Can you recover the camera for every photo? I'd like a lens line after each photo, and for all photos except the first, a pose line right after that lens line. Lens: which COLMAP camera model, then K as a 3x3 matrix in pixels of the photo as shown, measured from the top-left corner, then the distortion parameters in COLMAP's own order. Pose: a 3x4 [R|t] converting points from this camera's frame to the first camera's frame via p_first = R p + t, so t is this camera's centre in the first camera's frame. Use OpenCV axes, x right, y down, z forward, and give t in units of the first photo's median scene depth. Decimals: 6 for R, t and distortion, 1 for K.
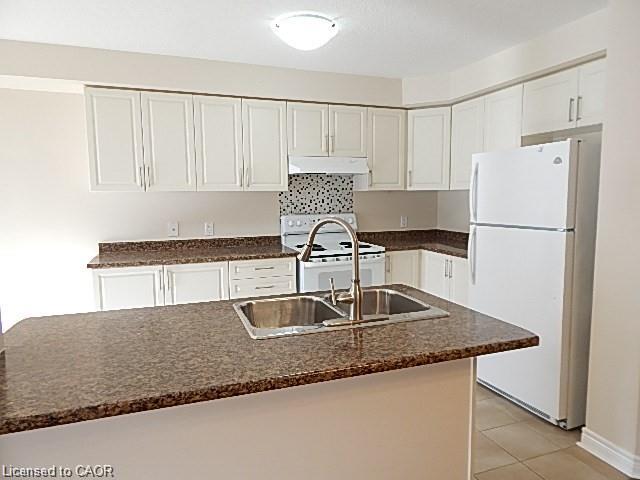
lens RADIAL K [[423.0, 0, 319.6], [0, 423.0, 239.4], [0, 0, 1]] dist [0.003824, 0.001174]
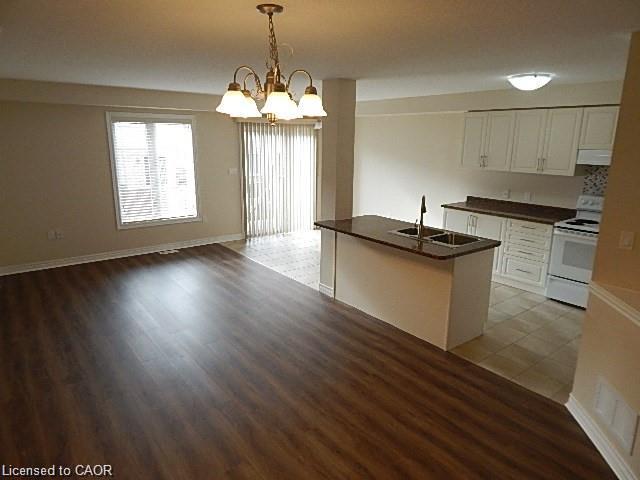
lens RADIAL K [[423.0, 0, 319.4], [0, 423.0, 238.8], [0, 0, 1]] dist [0.003824, 0.001174]
pose [[0.323523, 0.236374, -0.916221, 0.949780], [-0.110906, 0.971094, 0.211370, -0.120442], [0.939698, 0.033231, 0.340386, -0.199190]]
